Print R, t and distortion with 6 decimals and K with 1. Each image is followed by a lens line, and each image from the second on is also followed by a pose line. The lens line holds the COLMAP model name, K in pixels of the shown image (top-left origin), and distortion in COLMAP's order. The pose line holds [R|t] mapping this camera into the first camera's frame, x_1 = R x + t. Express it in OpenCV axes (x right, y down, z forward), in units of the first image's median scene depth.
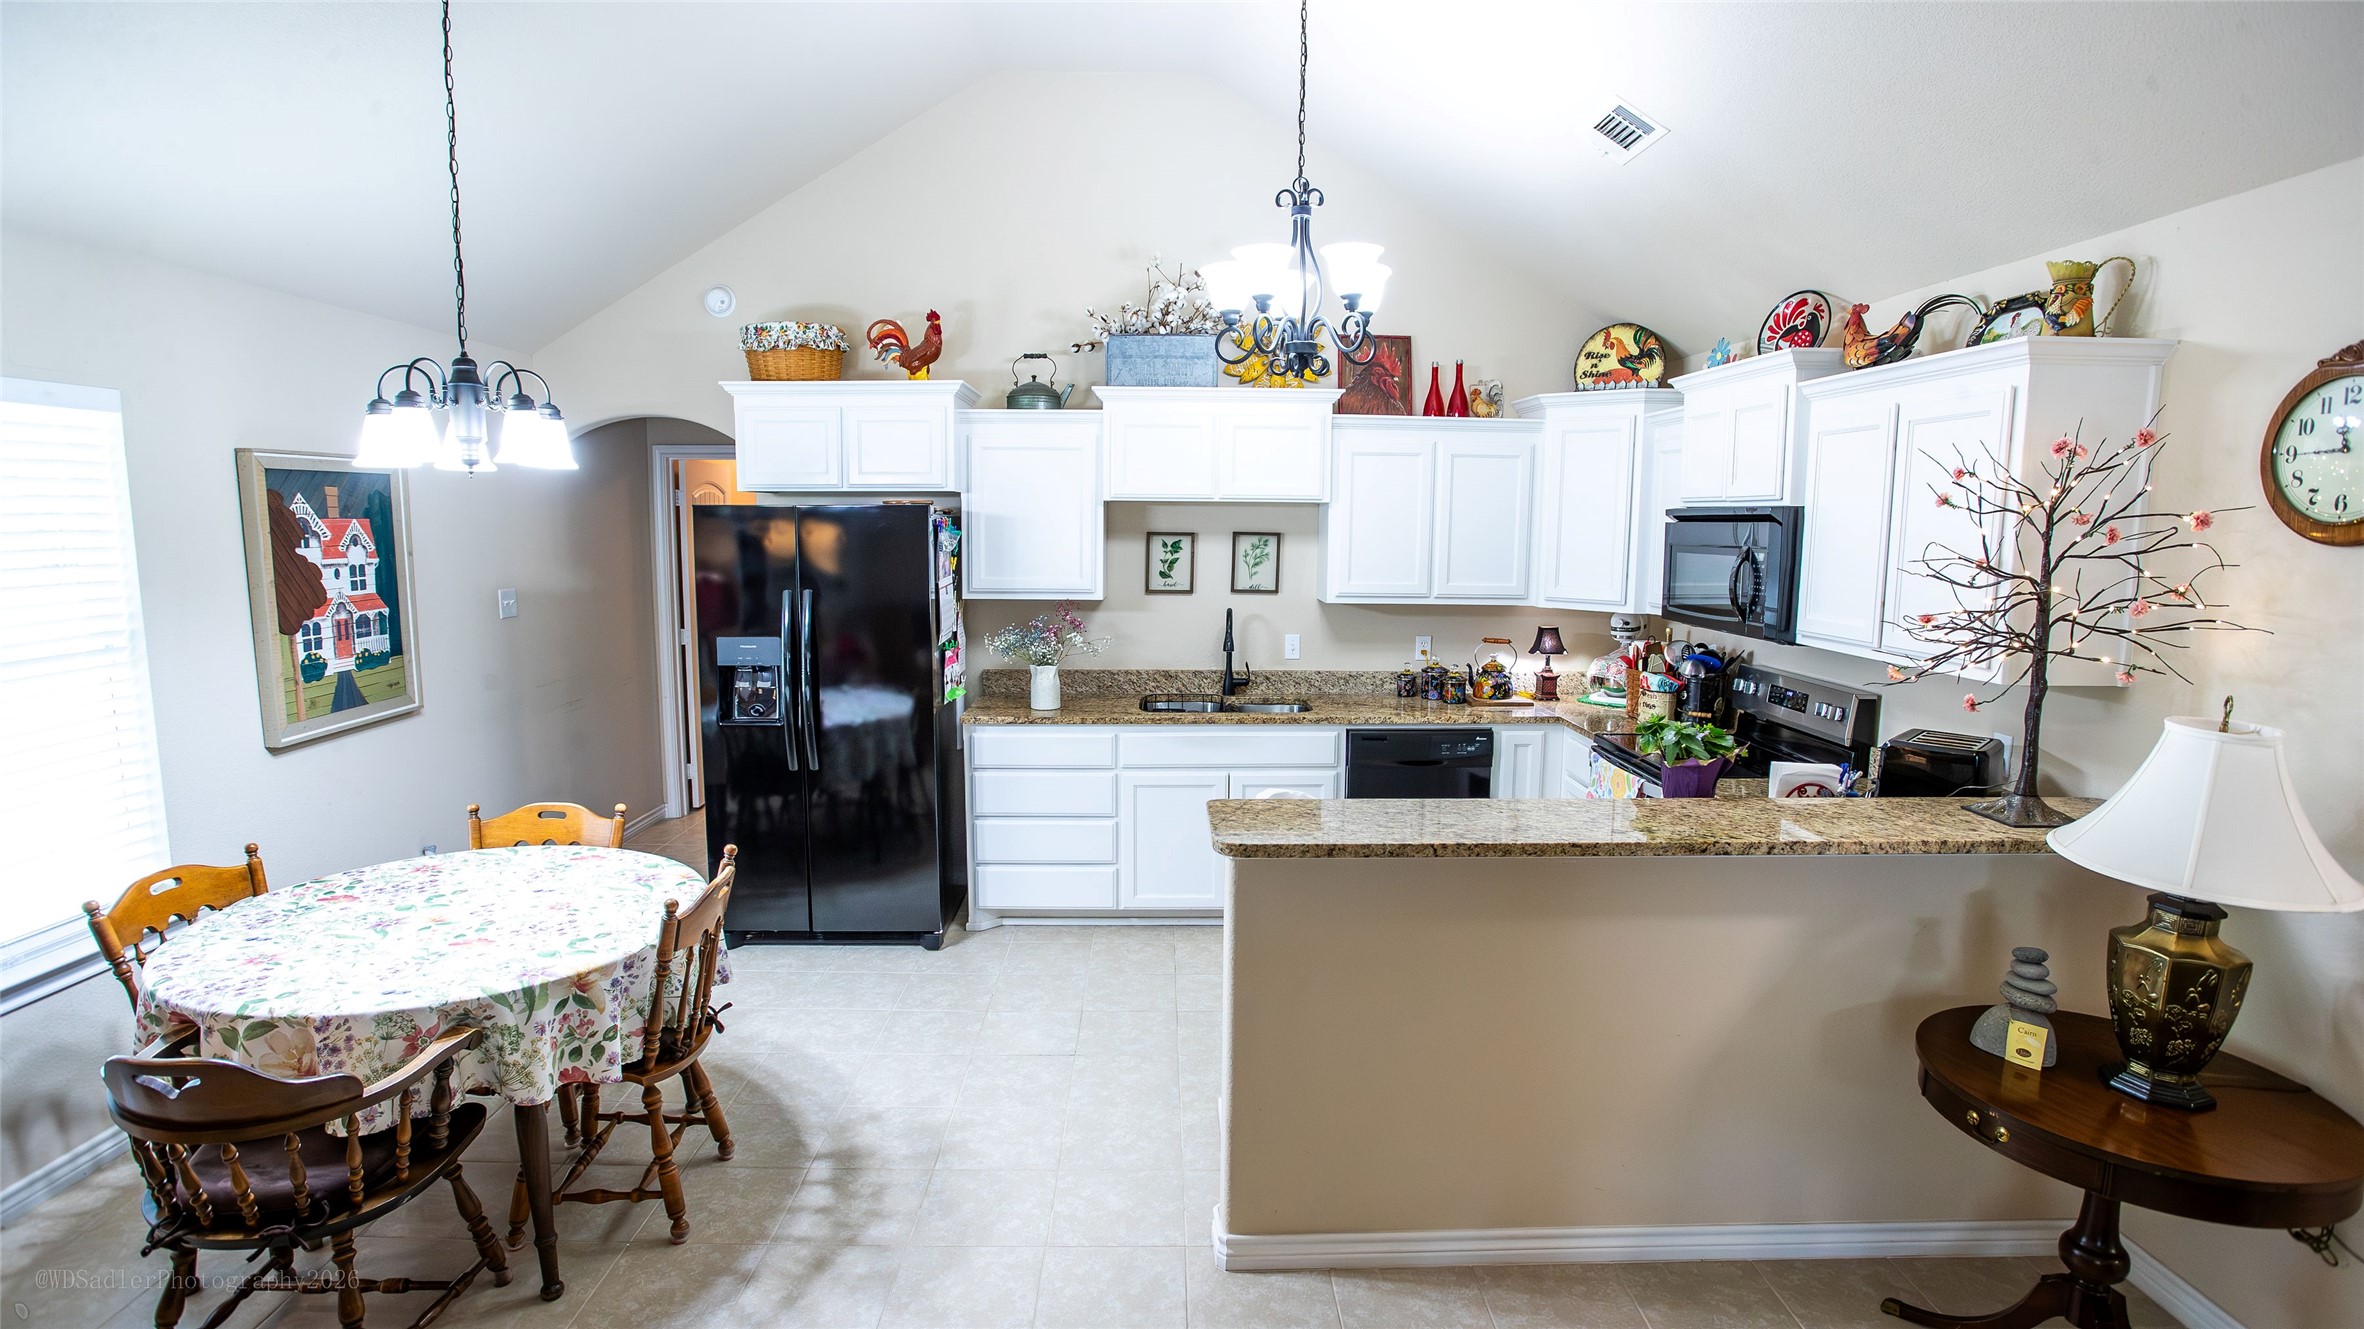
lens RADIAL K [[1206.9, 0, 1224.5], [0, 1206.9, 664.3], [0, 0, 1]] dist [-0.055402, 0.008710]
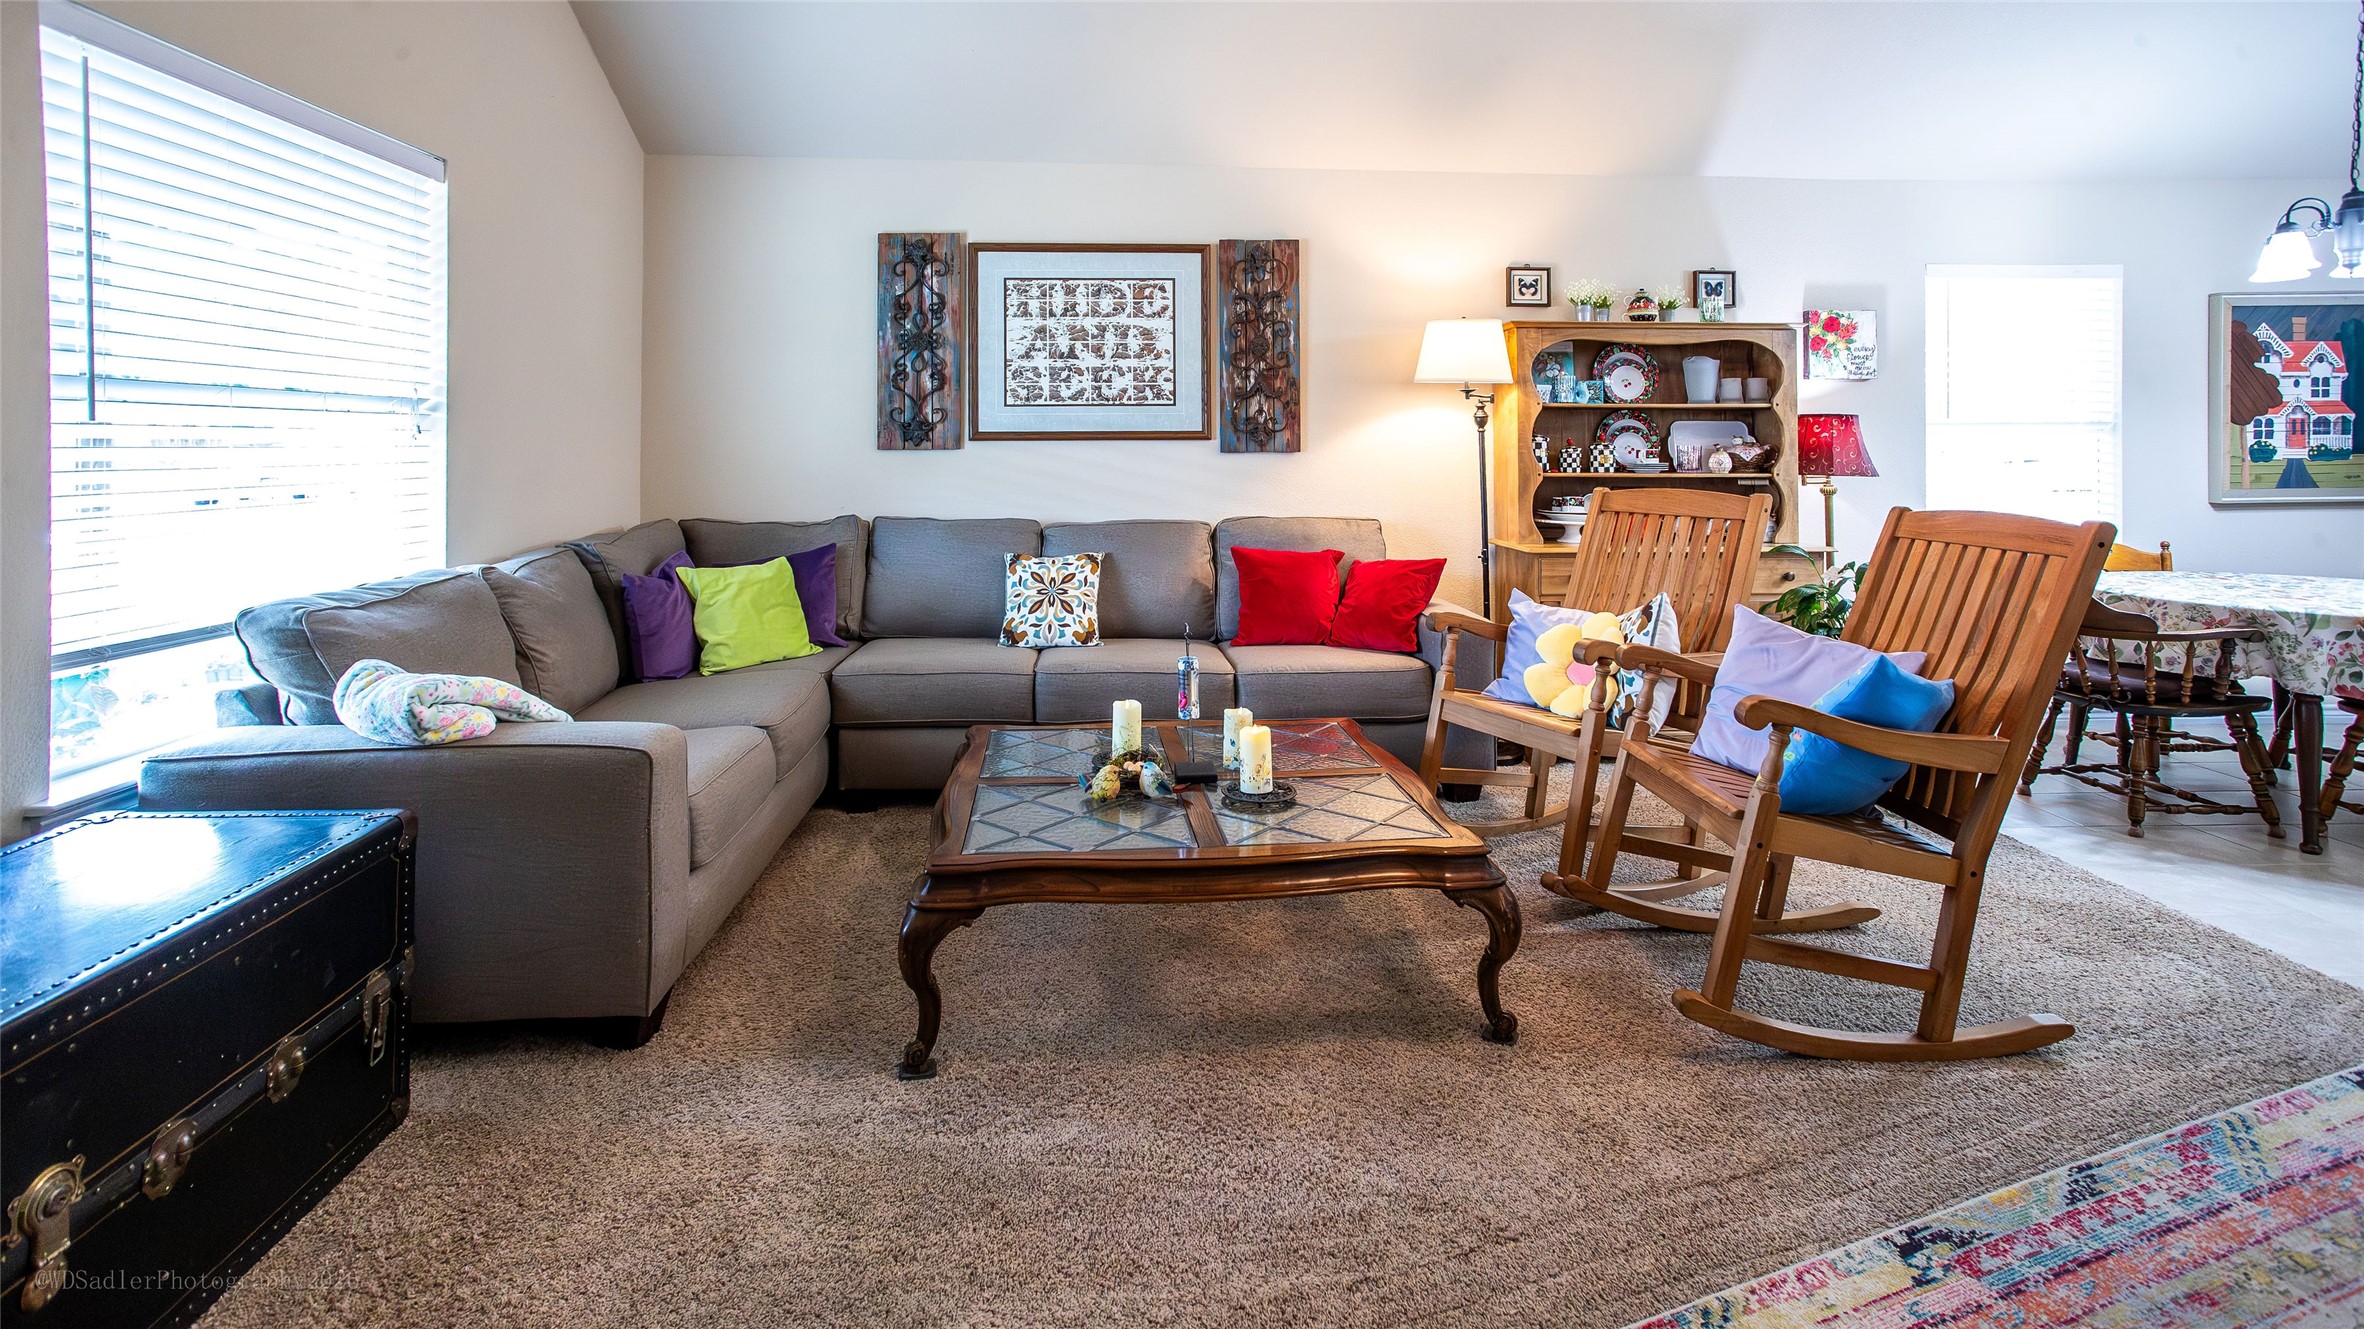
lens RADIAL K [[1112.2, 0, 1143.0], [0, 1112.2, 465.0], [0, 0, 1]] dist [-0.000731, 0.009636]
pose [[0.019168, 0.008771, -0.999778, 0.428942], [-0.121990, 0.992511, 0.006369, 0.146873], [0.992346, 0.121841, 0.020095, -0.266154]]
